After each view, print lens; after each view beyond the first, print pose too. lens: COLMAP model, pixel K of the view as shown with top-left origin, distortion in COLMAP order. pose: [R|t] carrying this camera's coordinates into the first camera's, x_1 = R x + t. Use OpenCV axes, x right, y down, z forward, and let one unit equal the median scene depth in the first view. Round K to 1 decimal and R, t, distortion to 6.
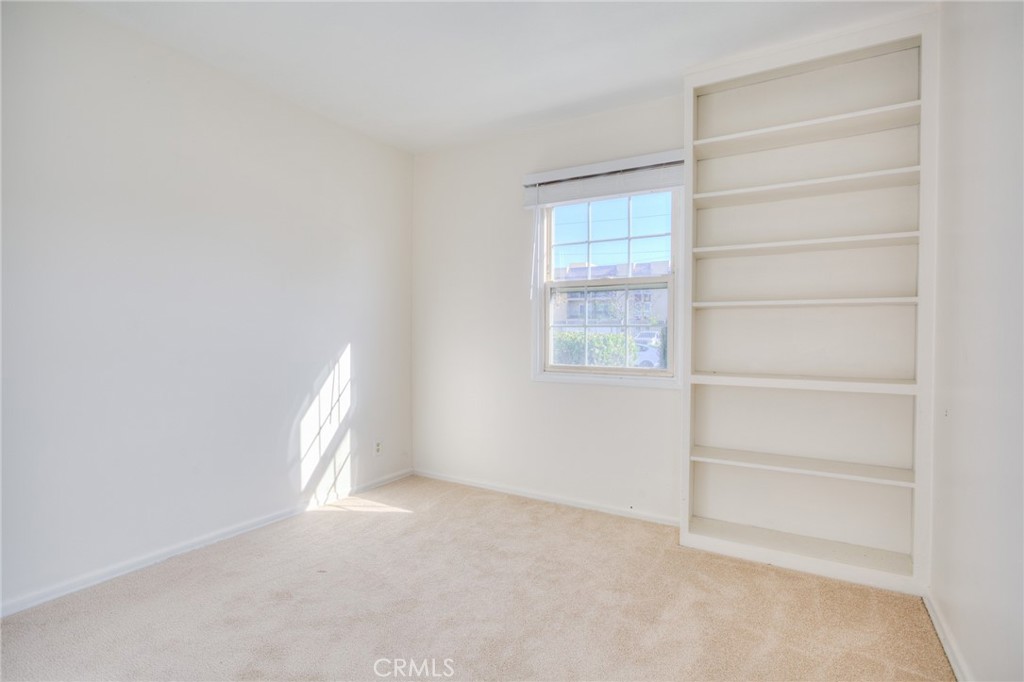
lens RADIAL K [[500.2, 0, 504.8], [0, 500.2, 339.9], [0, 0, 1]] dist [-0.015661, 0.007951]
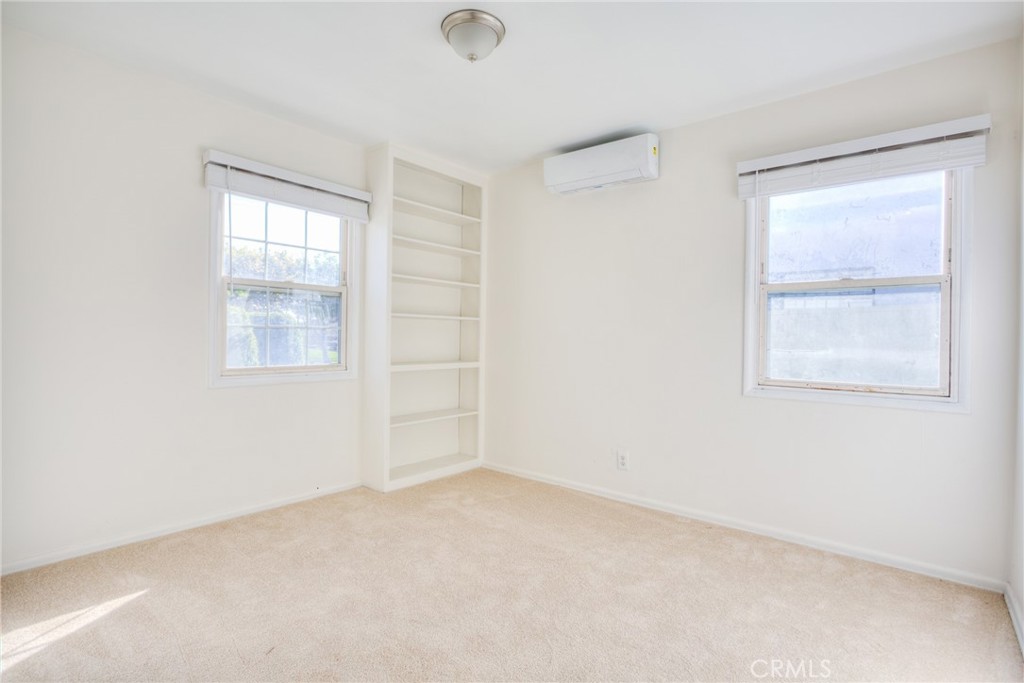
lens RADIAL K [[500.2, 0, 506.0], [0, 500.2, 338.9], [0, 0, 1]] dist [-0.015661, 0.007951]
pose [[0.153466, -0.002237, 0.988151, -0.758284], [0.003334, 0.999993, 0.001746, -0.003087], [-0.988148, 0.003026, 0.153472, 0.385169]]
